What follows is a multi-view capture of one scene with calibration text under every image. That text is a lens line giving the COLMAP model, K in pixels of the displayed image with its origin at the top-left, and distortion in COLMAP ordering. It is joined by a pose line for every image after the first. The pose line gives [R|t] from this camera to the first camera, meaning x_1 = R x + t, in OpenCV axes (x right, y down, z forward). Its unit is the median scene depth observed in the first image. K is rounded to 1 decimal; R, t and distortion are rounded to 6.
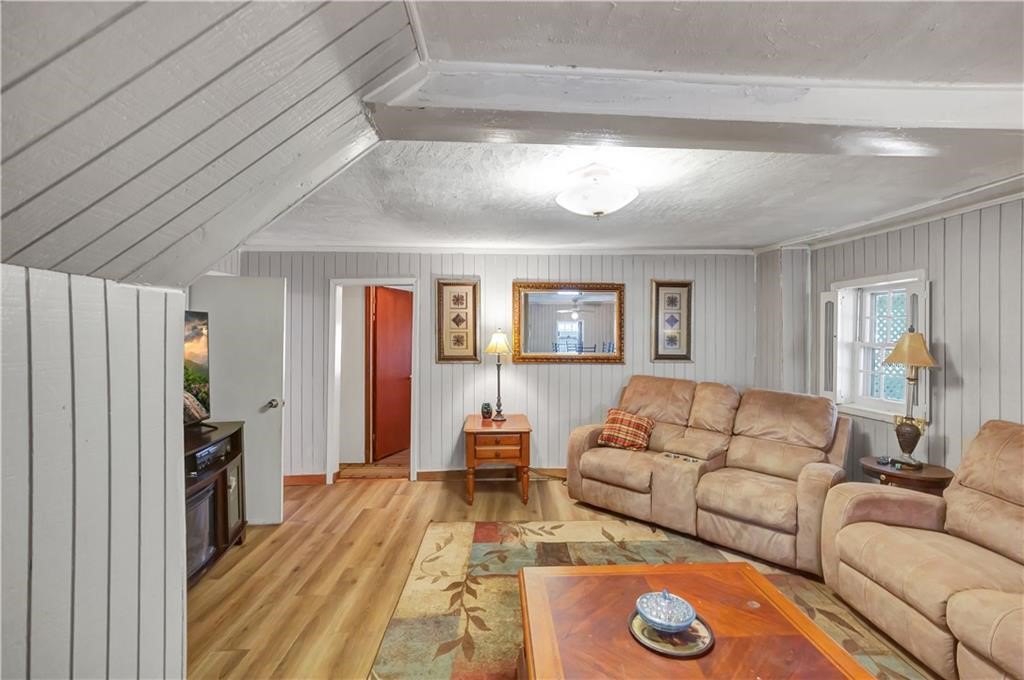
lens RADIAL K [[471.5, 0, 510.6], [0, 471.5, 333.8], [0, 0, 1]] dist [-0.012297, 0.008477]
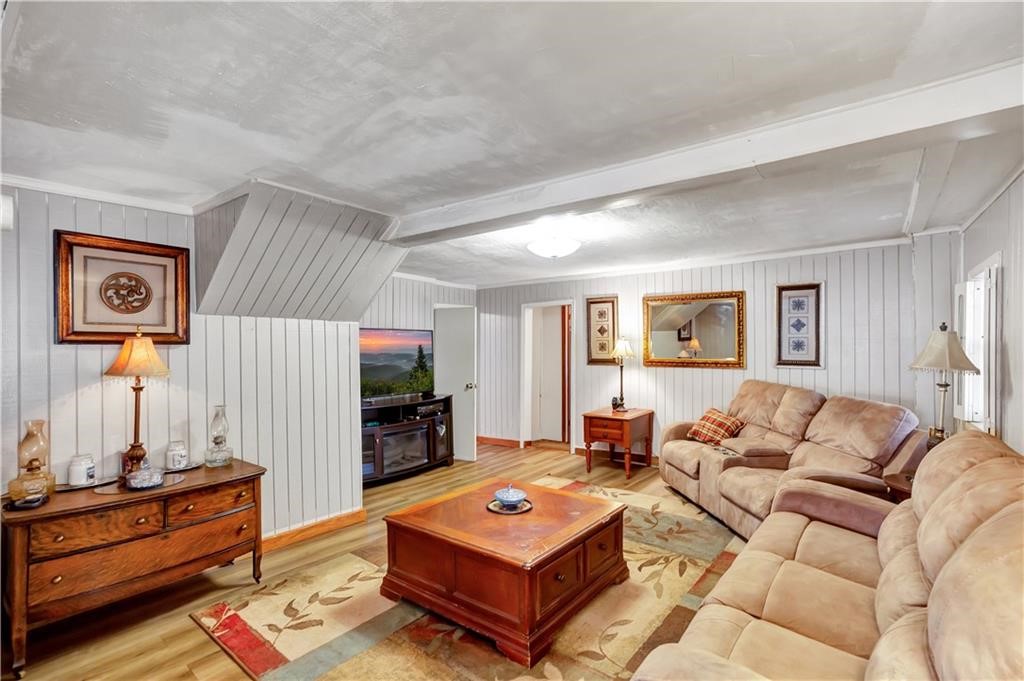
lens RADIAL K [[471.5, 0, 518.5], [0, 471.5, 348.5], [0, 0, 1]] dist [-0.012297, 0.008477]
pose [[0.770235, -0.003220, -0.637752, 0.543712], [0.007074, 0.999969, 0.003494, 0.013348], [0.637721, -0.007203, 0.770233, -0.114345]]
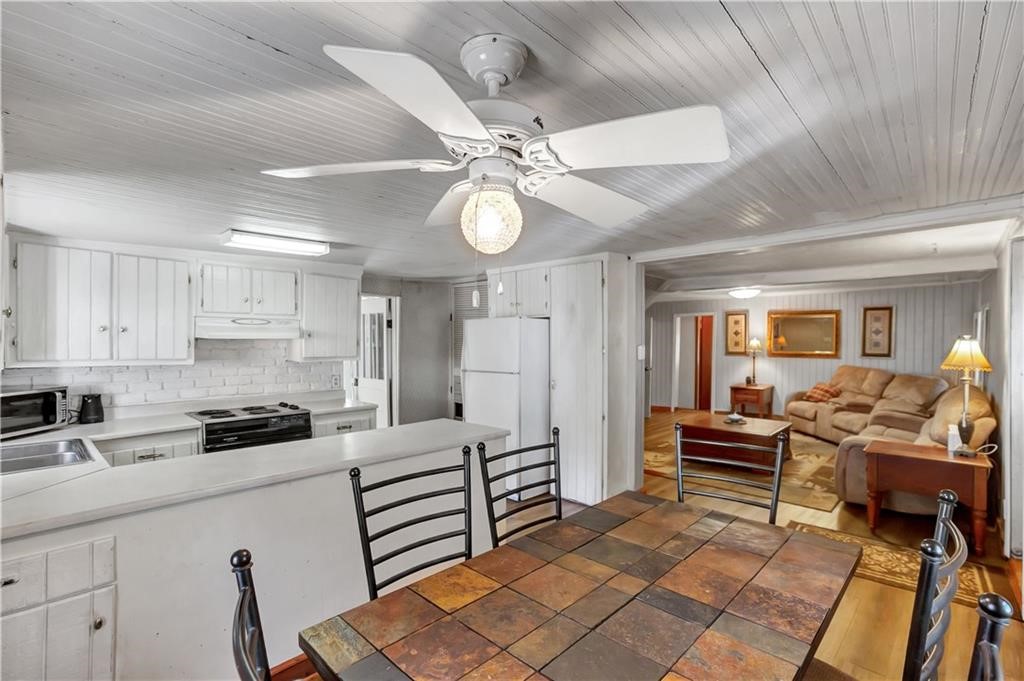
lens RADIAL K [[471.5, 0, 514.8], [0, 471.5, 347.1], [0, 0, 1]] dist [-0.012297, 0.008477]
pose [[0.703868, 0.010189, -0.710257, 0.639027], [0.002795, 0.999850, 0.017114, -0.007424], [0.710325, -0.014032, 0.703734, -1.021962]]
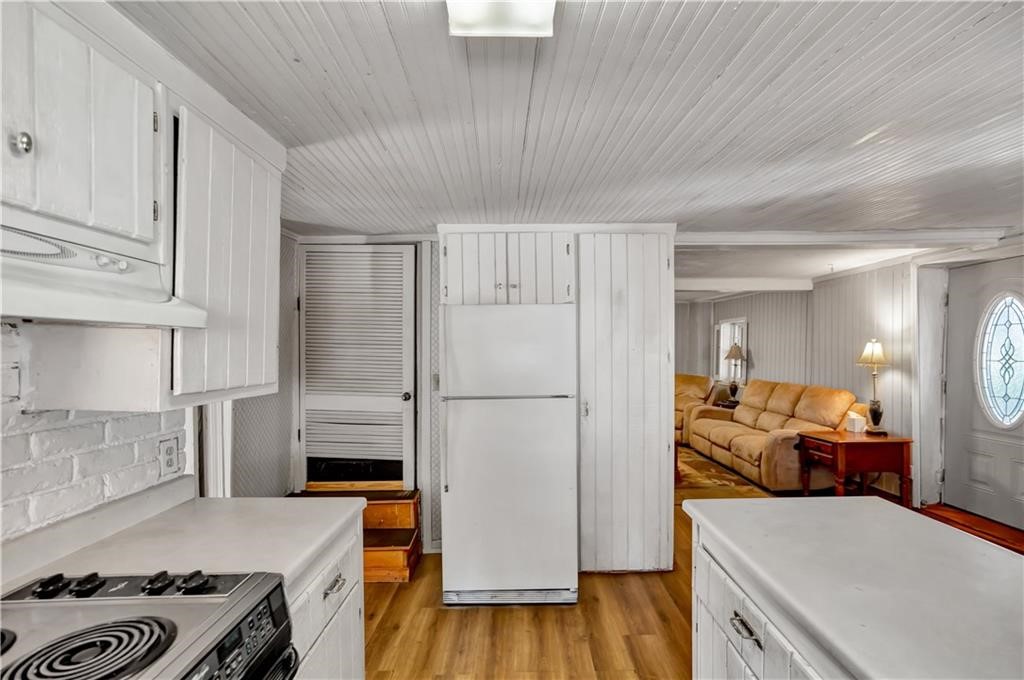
lens RADIAL K [[471.5, 0, 517.5], [0, 471.5, 349.4], [0, 0, 1]] dist [-0.012297, 0.008477]
pose [[0.999873, -0.007753, -0.013954, -0.129608], [0.007787, 0.999967, 0.002384, 0.003099], [0.013935, -0.002492, 0.999900, -0.929187]]
